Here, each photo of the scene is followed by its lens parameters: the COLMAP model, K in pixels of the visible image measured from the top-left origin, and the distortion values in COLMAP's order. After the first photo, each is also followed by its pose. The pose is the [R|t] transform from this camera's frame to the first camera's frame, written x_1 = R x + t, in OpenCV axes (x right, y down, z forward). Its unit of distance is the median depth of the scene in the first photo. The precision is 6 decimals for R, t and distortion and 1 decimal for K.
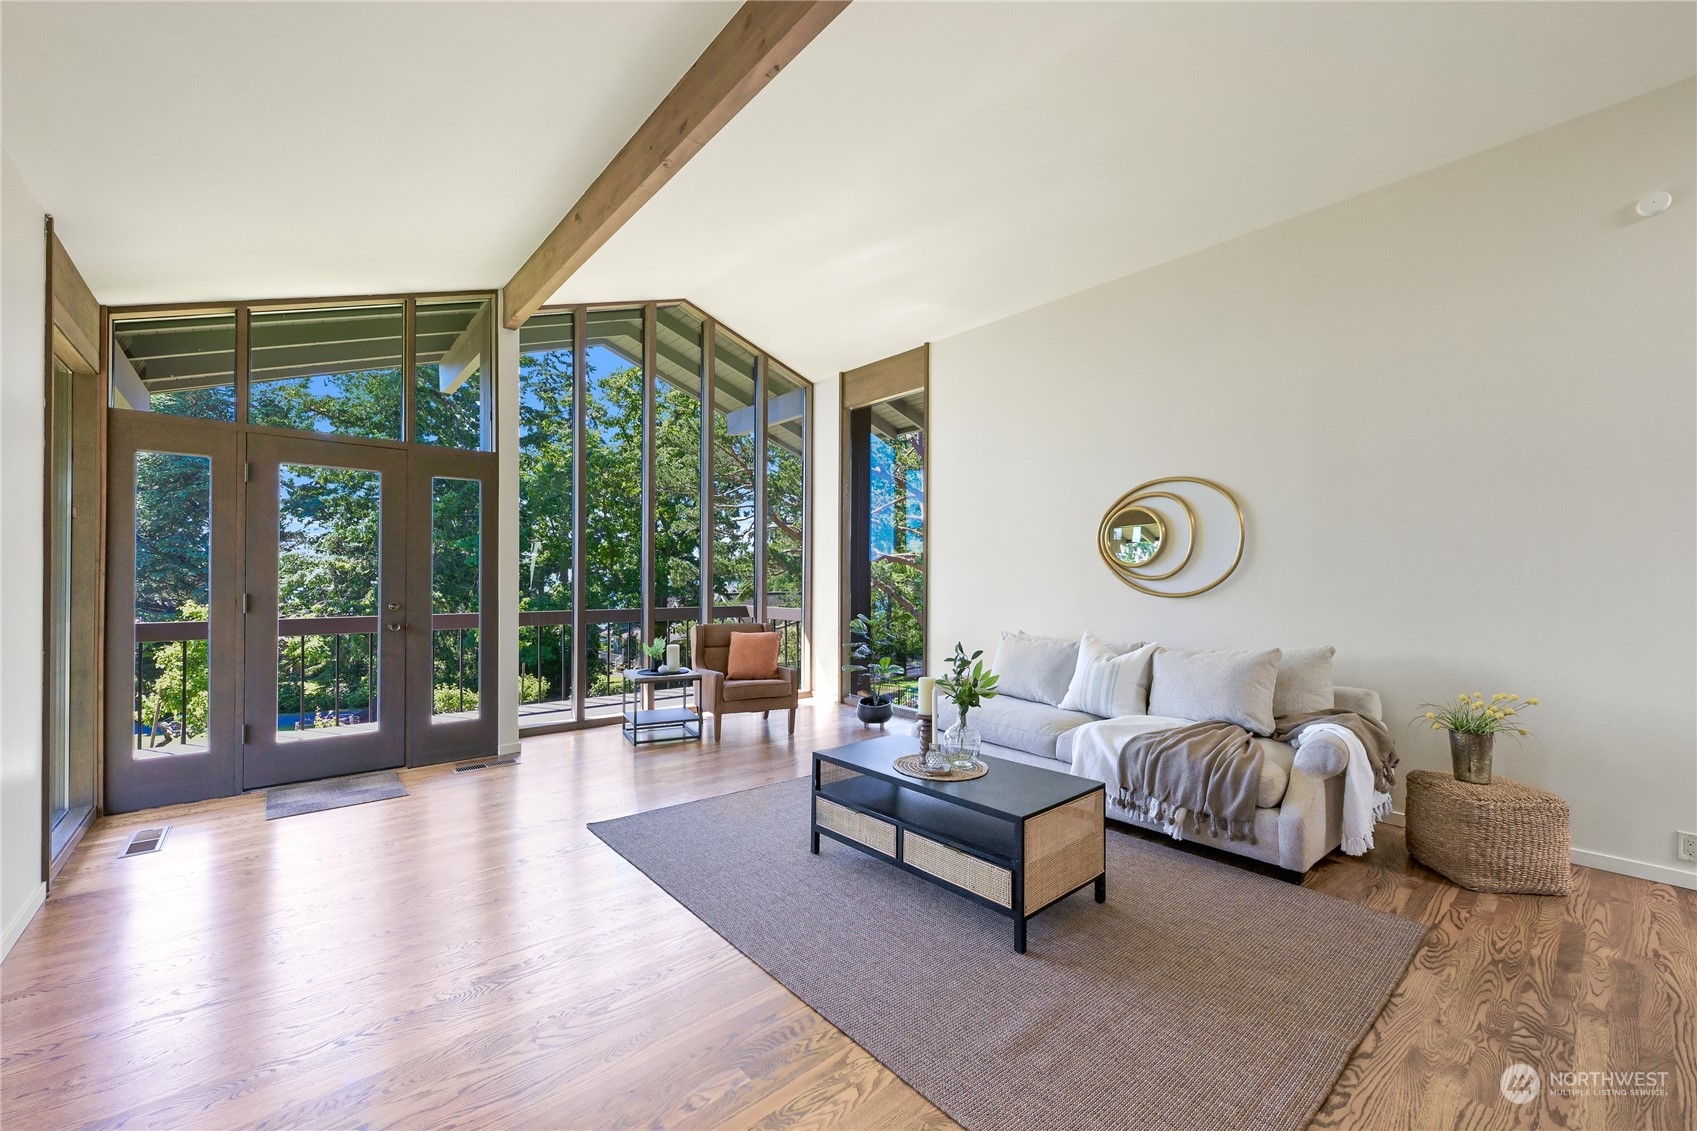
lens RADIAL K [[680.6, 0, 831.4], [0, 680.6, 574.5], [0, 0, 1]] dist [-0.002763, -0.000063]
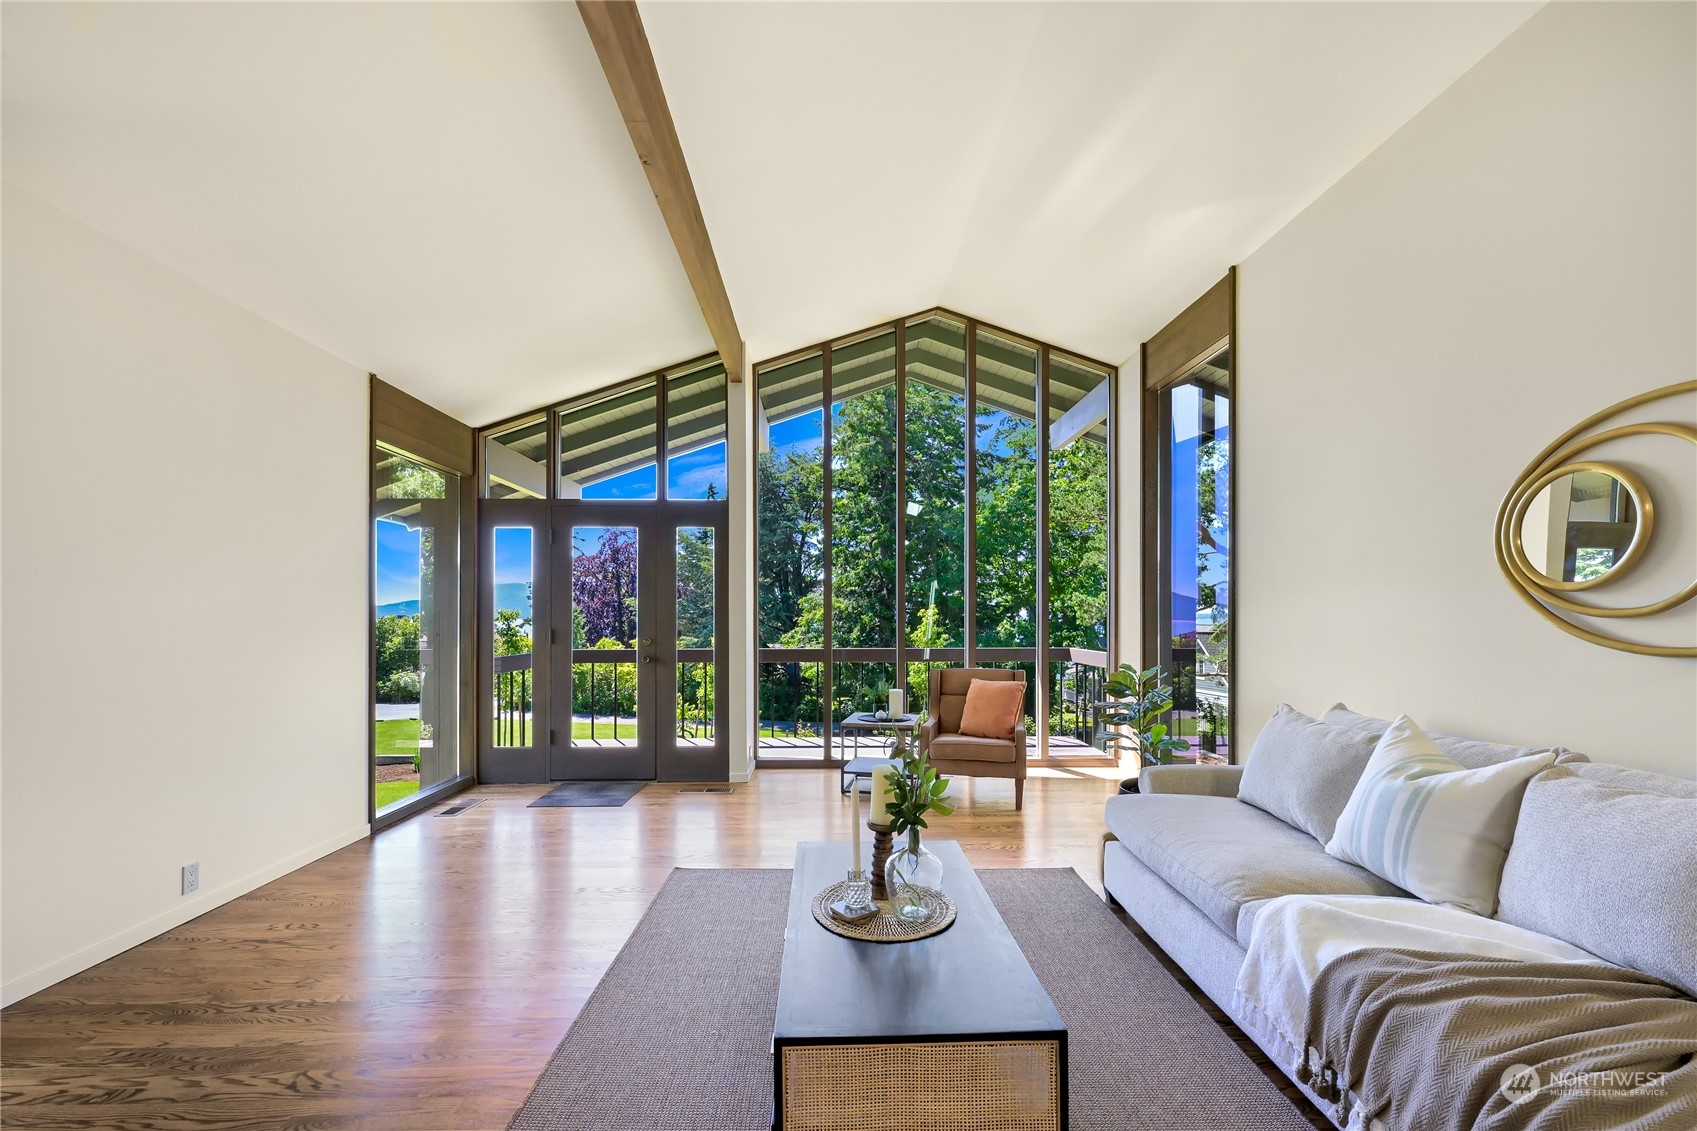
lens RADIAL K [[680.6, 0, 838.0], [0, 680.6, 611.7], [0, 0, 1]] dist [-0.002763, -0.000063]
pose [[0.775541, -0.007448, -0.631253, 0.330521], [0.007447, 0.999969, -0.002649, 0.001495], [0.631253, -0.002647, 0.775572, 0.288314]]
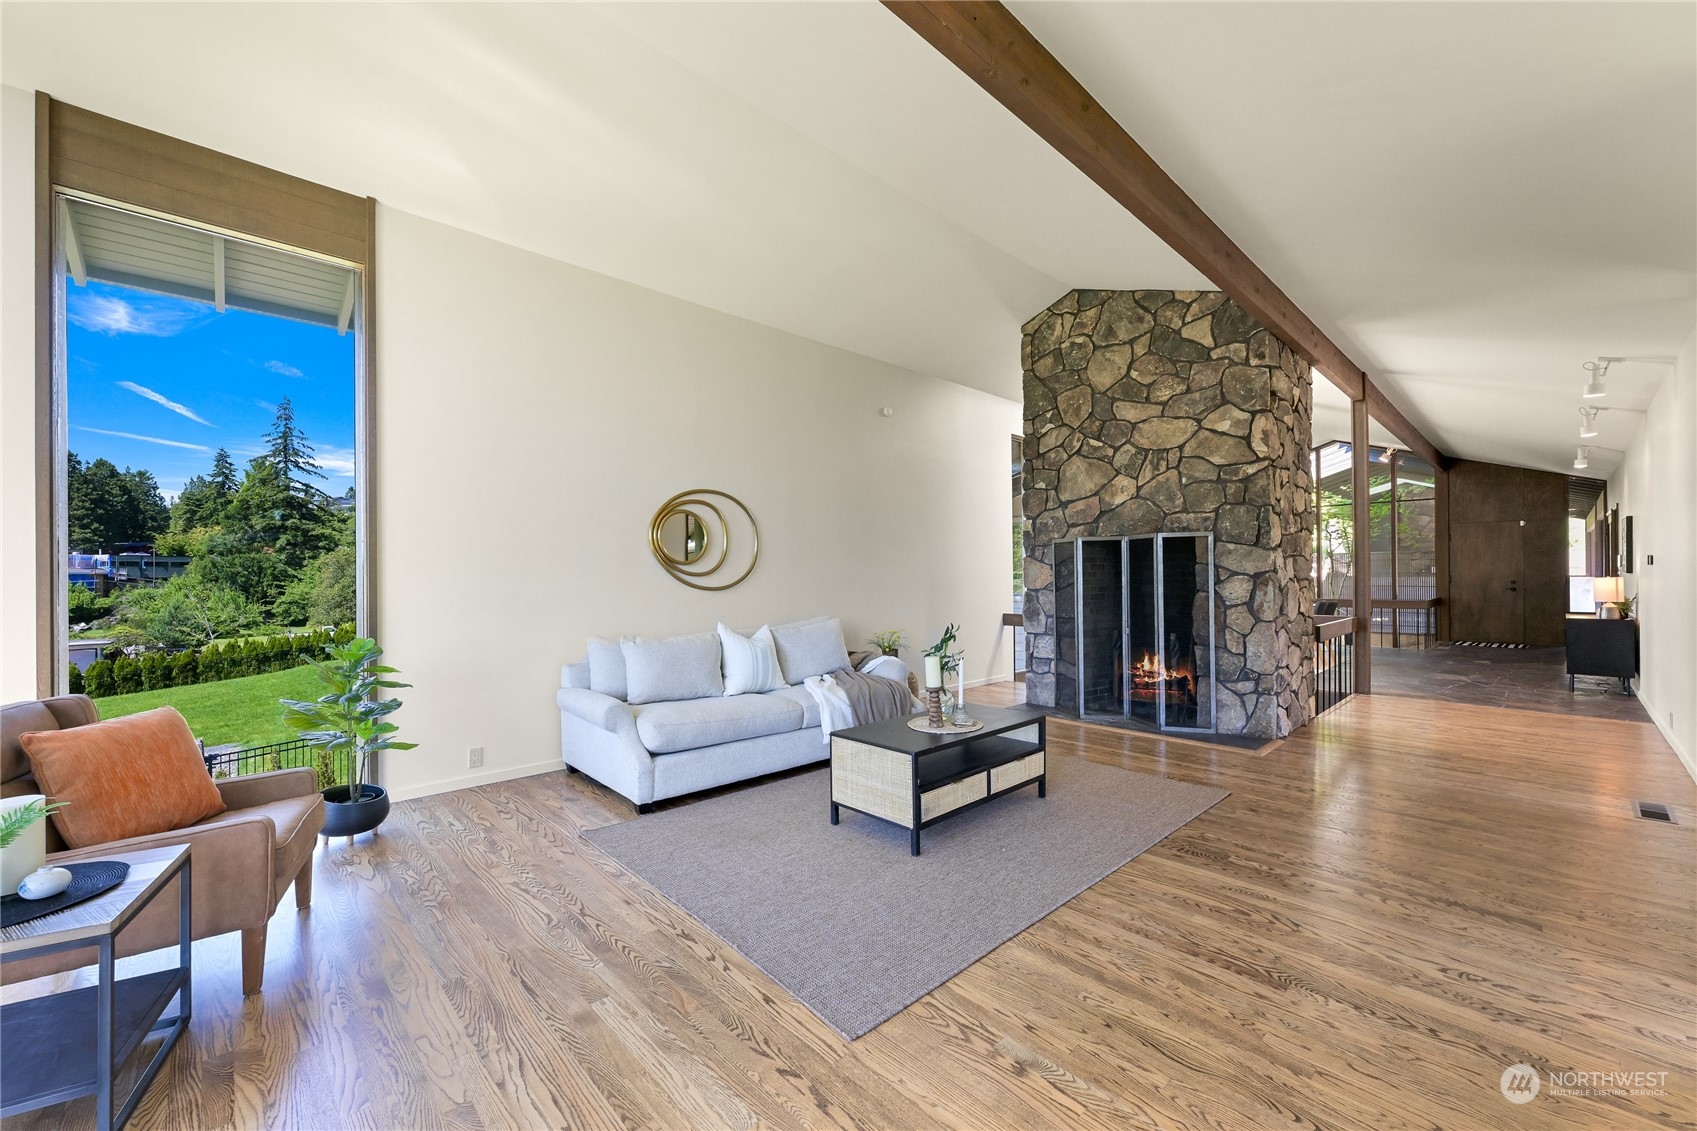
lens RADIAL K [[680.6, 0, 858.8], [0, 680.6, 570.7], [0, 0, 1]] dist [-0.002763, -0.000063]
pose [[-0.076742, 0.001468, 0.997050, -0.654608], [-0.006425, 0.999977, -0.001967, 0.000093], [-0.997030, -0.006557, -0.076731, 0.758722]]
